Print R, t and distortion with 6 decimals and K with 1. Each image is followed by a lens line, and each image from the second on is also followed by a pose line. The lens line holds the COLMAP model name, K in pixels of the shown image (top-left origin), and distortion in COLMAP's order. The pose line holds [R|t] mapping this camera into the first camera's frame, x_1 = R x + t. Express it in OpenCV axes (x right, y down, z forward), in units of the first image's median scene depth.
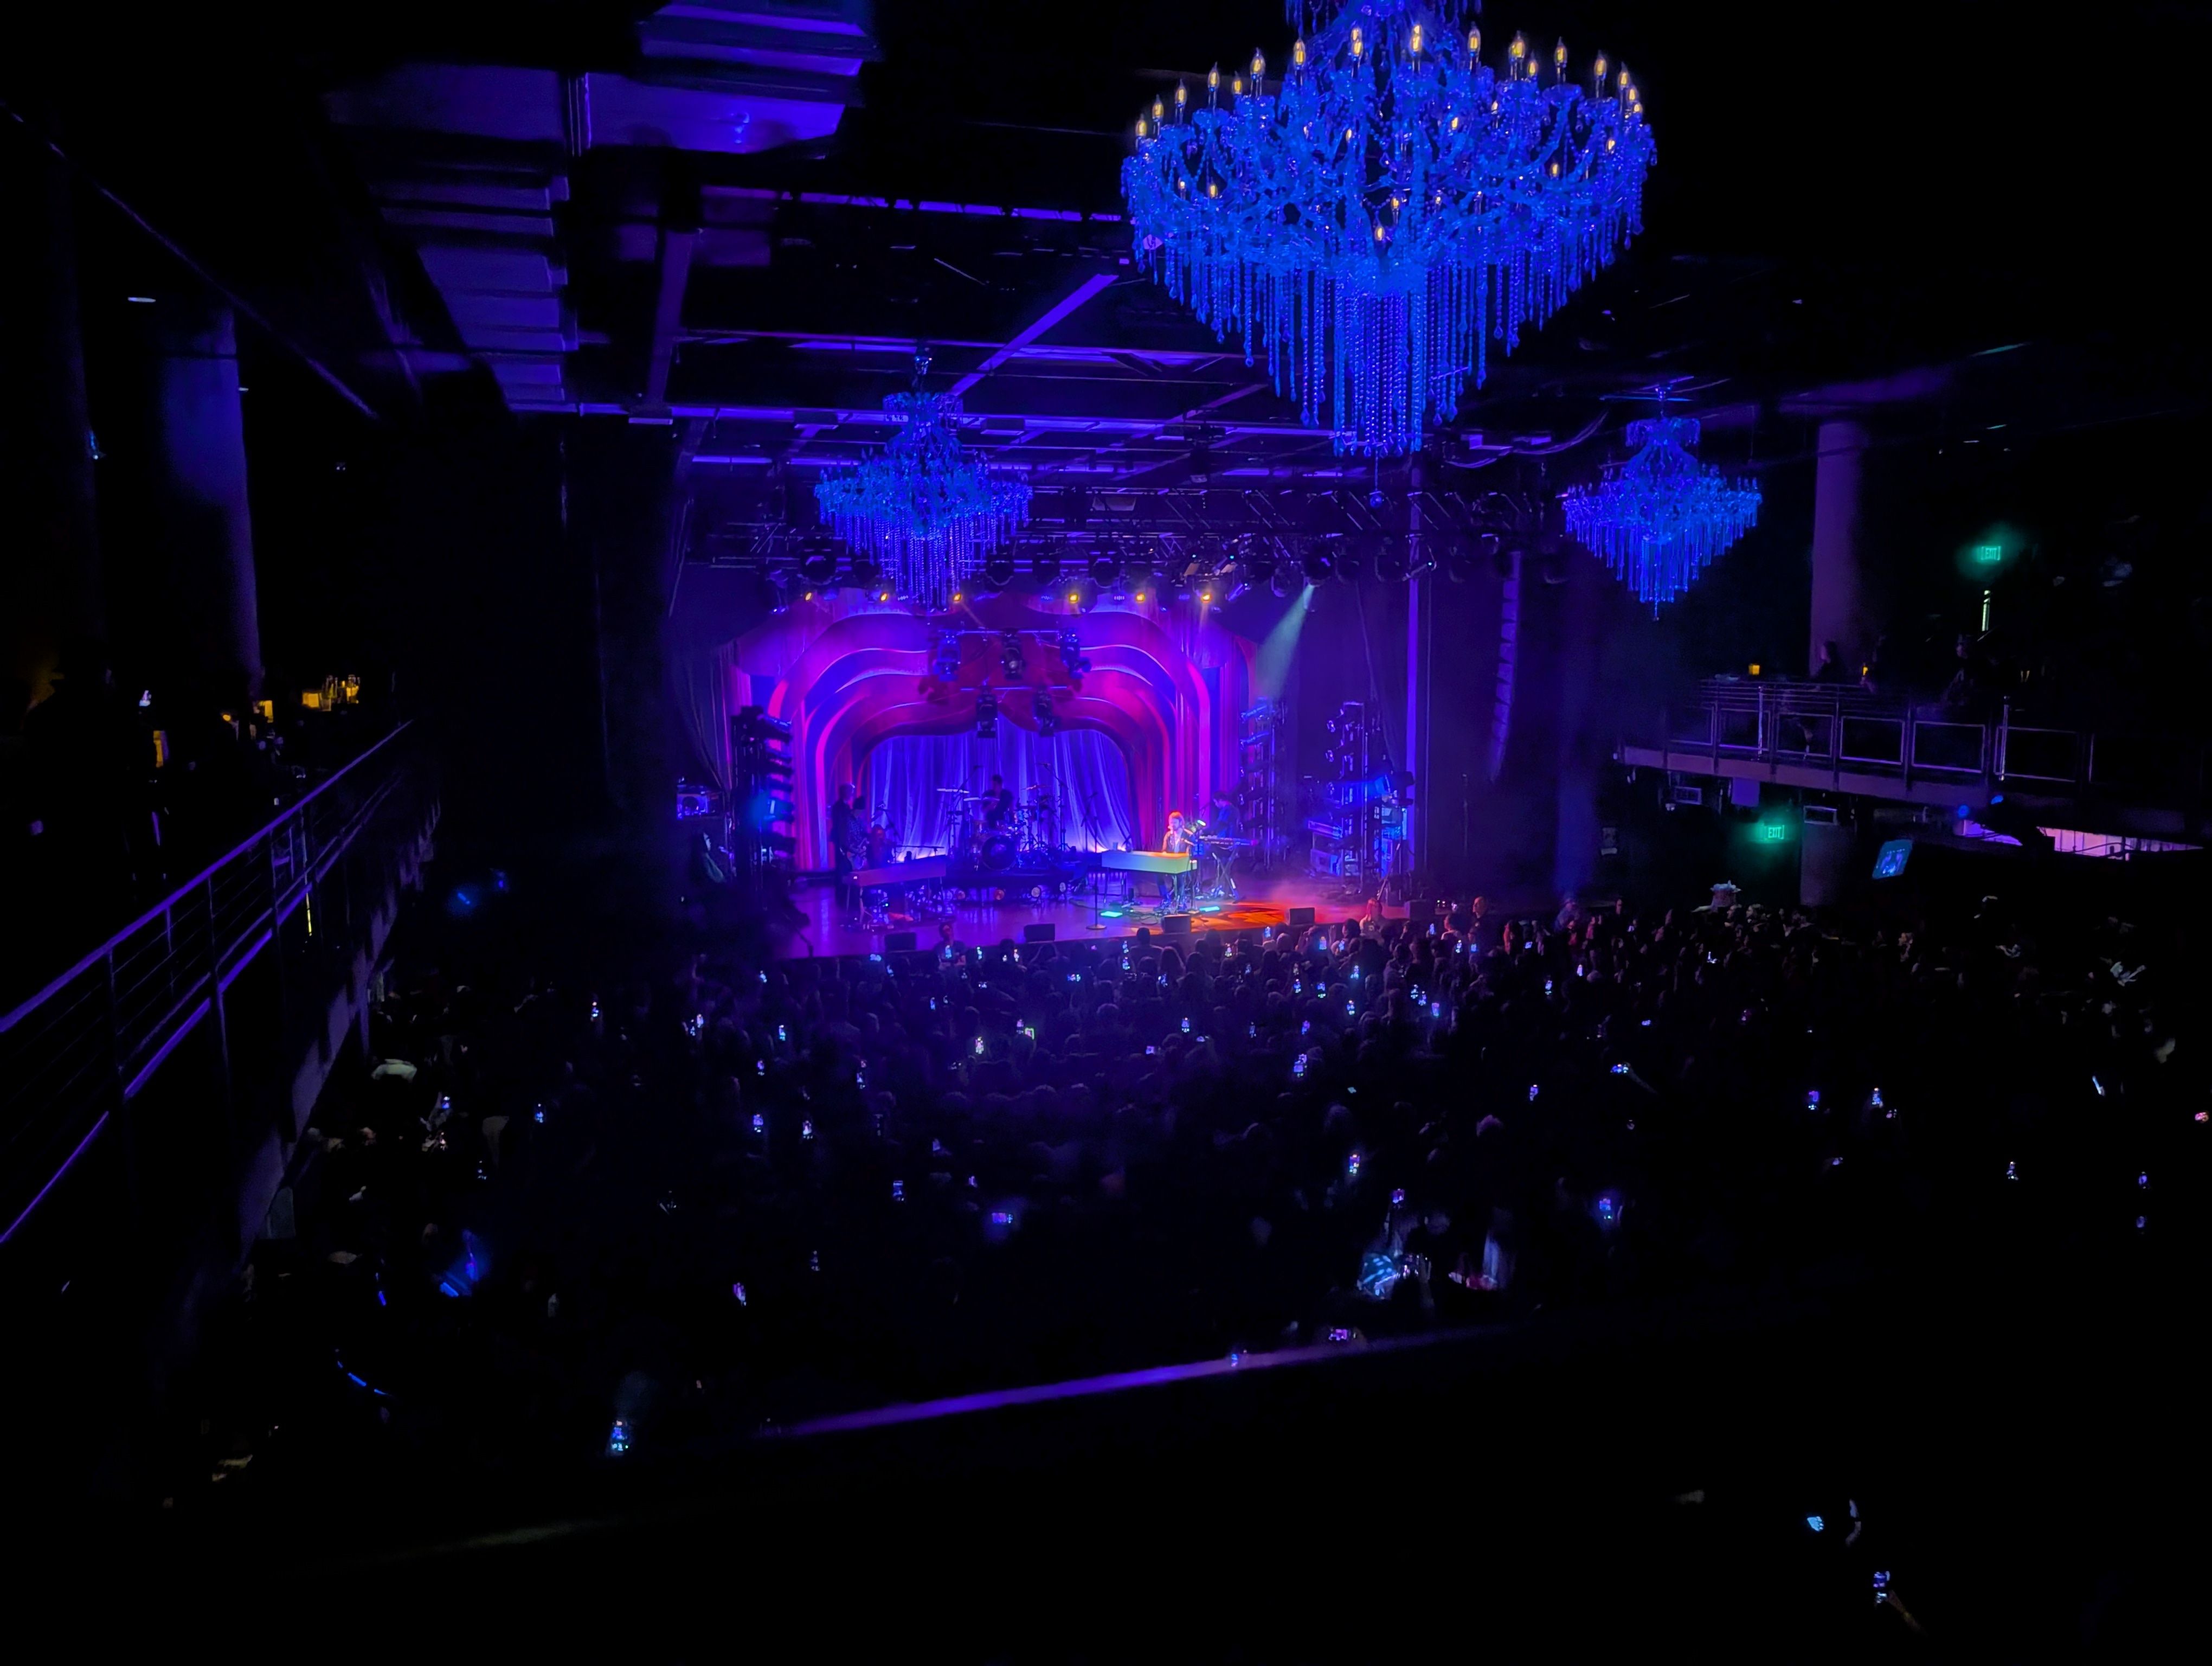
lens RADIAL K [[1568.1, 0, 1104.8], [0, 1568.1, 835.3], [0, 0, 1]] dist [0.025632, -0.003675]
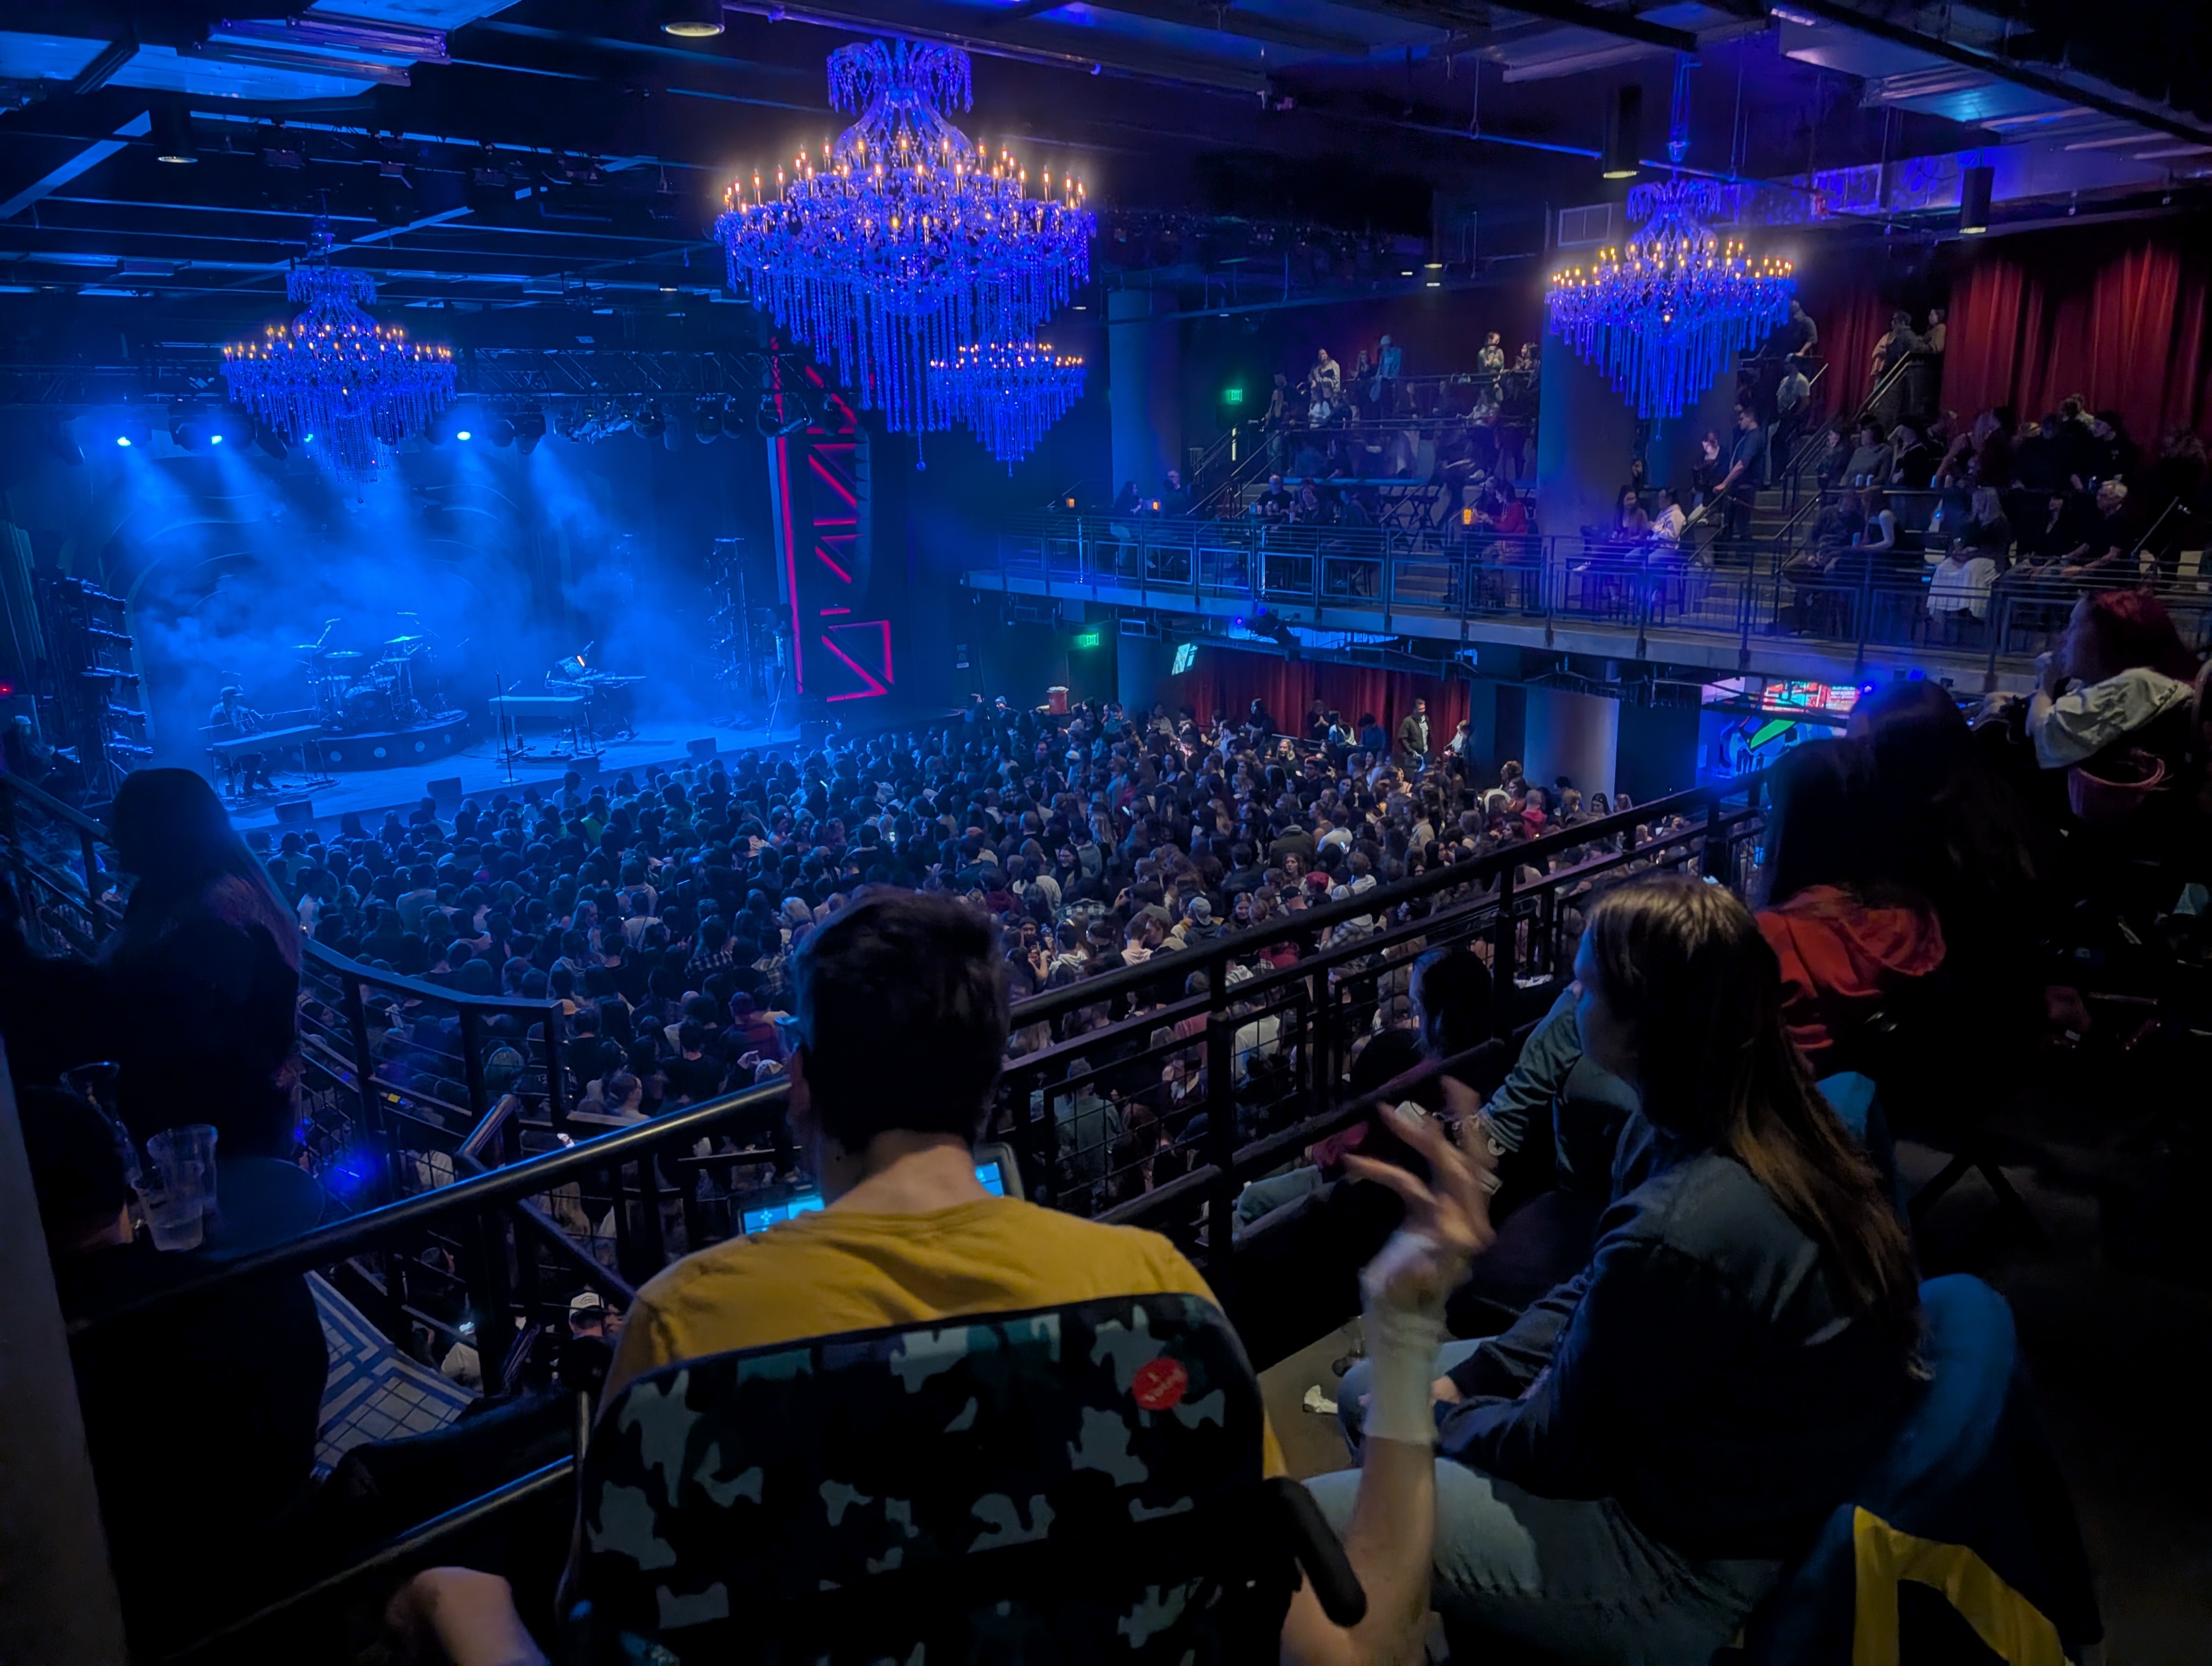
lens RADIAL K [[1568.1, 0, 1107.0], [0, 1568.1, 834.0], [0, 0, 1]] dist [0.025632, -0.003675]
pose [[0.902516, -0.118214, 0.414114, -0.093219], [0.066827, 0.988383, 0.136503, -0.021919], [-0.425439, -0.095522, 0.899932, -0.111842]]
